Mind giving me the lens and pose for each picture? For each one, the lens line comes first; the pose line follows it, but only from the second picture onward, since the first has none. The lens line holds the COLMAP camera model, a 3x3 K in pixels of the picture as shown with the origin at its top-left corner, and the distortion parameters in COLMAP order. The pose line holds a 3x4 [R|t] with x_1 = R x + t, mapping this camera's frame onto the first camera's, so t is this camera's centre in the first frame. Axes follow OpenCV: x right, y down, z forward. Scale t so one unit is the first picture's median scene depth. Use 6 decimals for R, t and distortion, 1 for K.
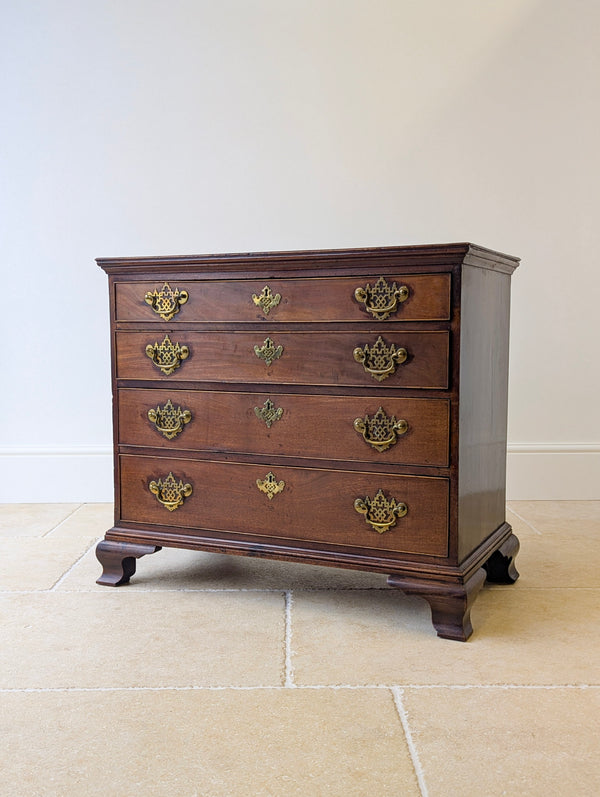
lens RADIAL K [[899.1, 0, 299.8], [0, 899.1, 400.9], [0, 0, 1]] dist [0.079462, -0.013711]
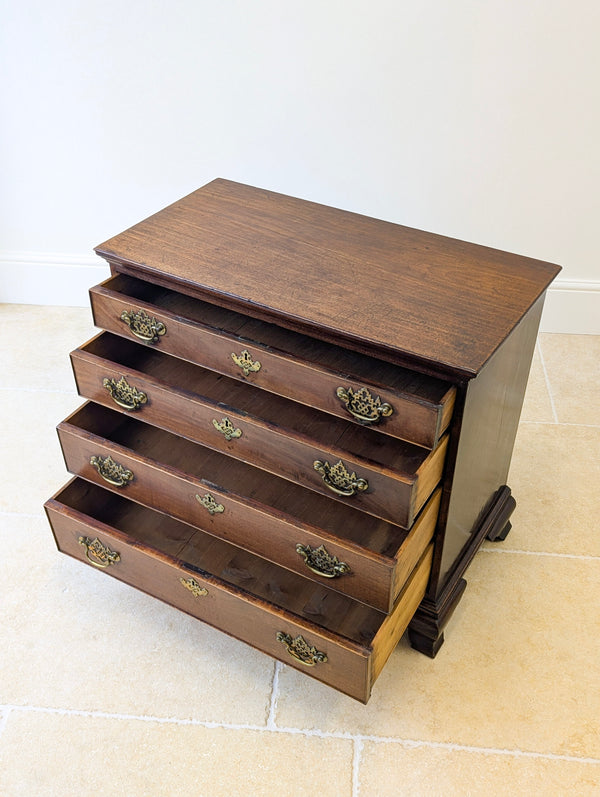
lens RADIAL K [[868.9, 0, 298.9], [0, 868.9, 399.6], [0, 0, 1]] dist [0.096524, -0.039947]
pose [[0.994162, 0.070416, -0.081757, 0.075743], [-0.016163, 0.846340, 0.532398, -0.565699], [0.106684, -0.527968, 0.842537, 0.205089]]
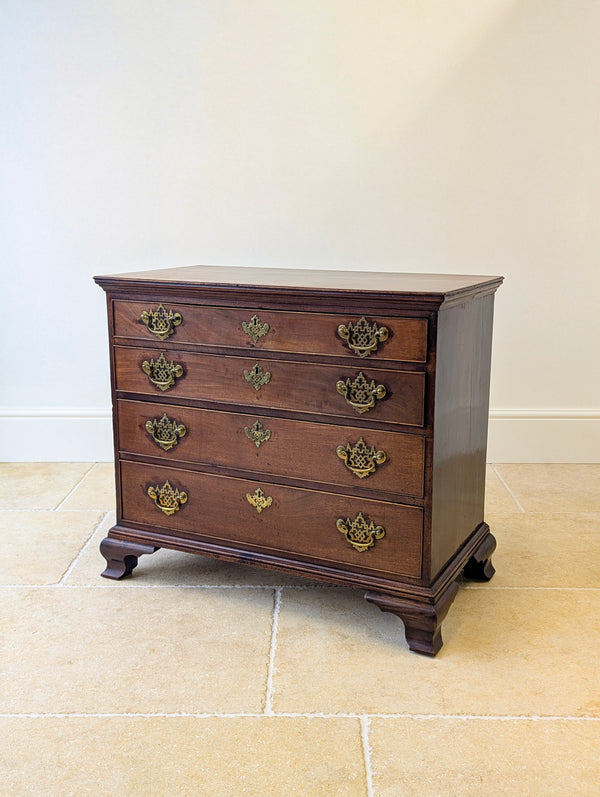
lens RADIAL K [[891.5, 0, 308.1], [0, 891.5, 369.1], [0, 0, 1]] dist [0.079911, -0.028347]
pose [[0.999827, 0.006473, -0.017420, 0.044283], [-0.004549, 0.994110, 0.108281, -0.183418], [0.018018, -0.108183, 0.993968, -0.036192]]
